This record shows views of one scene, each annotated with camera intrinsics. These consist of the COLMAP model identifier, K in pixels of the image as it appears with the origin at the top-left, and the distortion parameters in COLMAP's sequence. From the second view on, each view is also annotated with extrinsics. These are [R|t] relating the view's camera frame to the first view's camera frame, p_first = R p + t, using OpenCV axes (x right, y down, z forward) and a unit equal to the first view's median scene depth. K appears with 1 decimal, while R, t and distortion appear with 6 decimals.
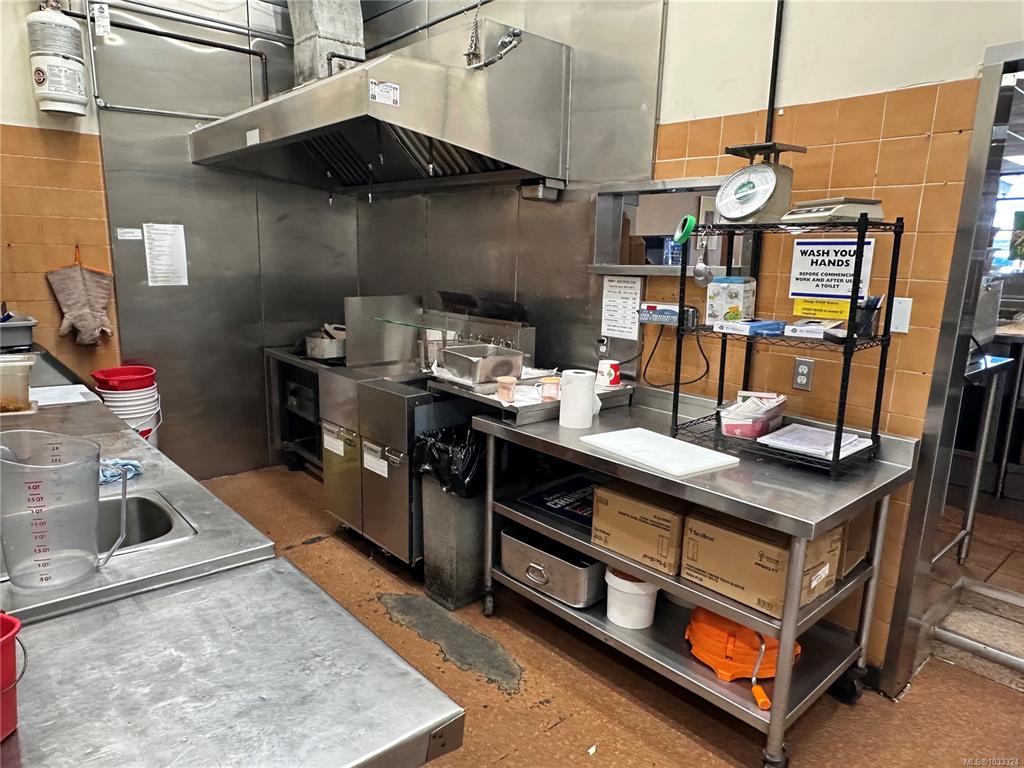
lens RADIAL K [[662.5, 0, 512.1], [0, 662.5, 391.1], [0, 0, 1]] dist [-0.006295, -0.002958]
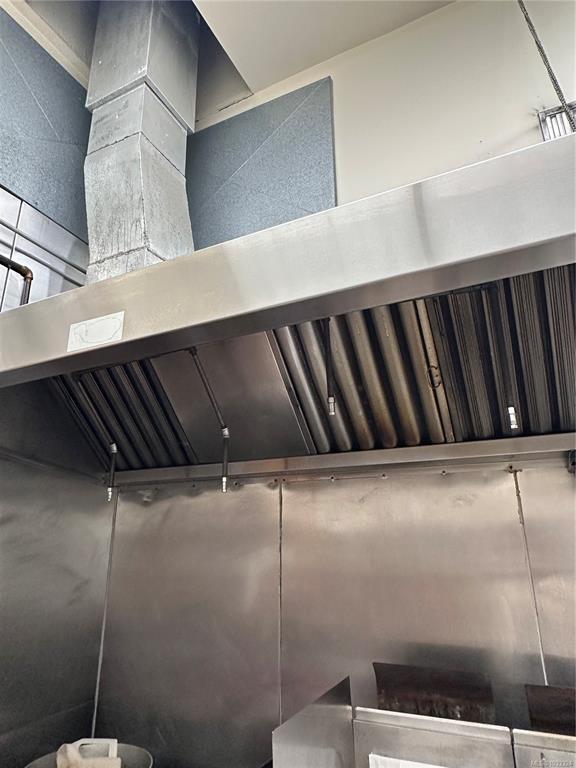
lens RADIAL K [[499.0, 0, 273.4], [0, 499.0, 379.0], [0, 0, 1]] dist [0.005282, -0.000360]
pose [[0.932818, 0.088001, 0.349438, -0.408982], [0.100450, 0.867781, -0.486688, -0.194428], [-0.346065, 0.489093, 0.800642, 0.738481]]
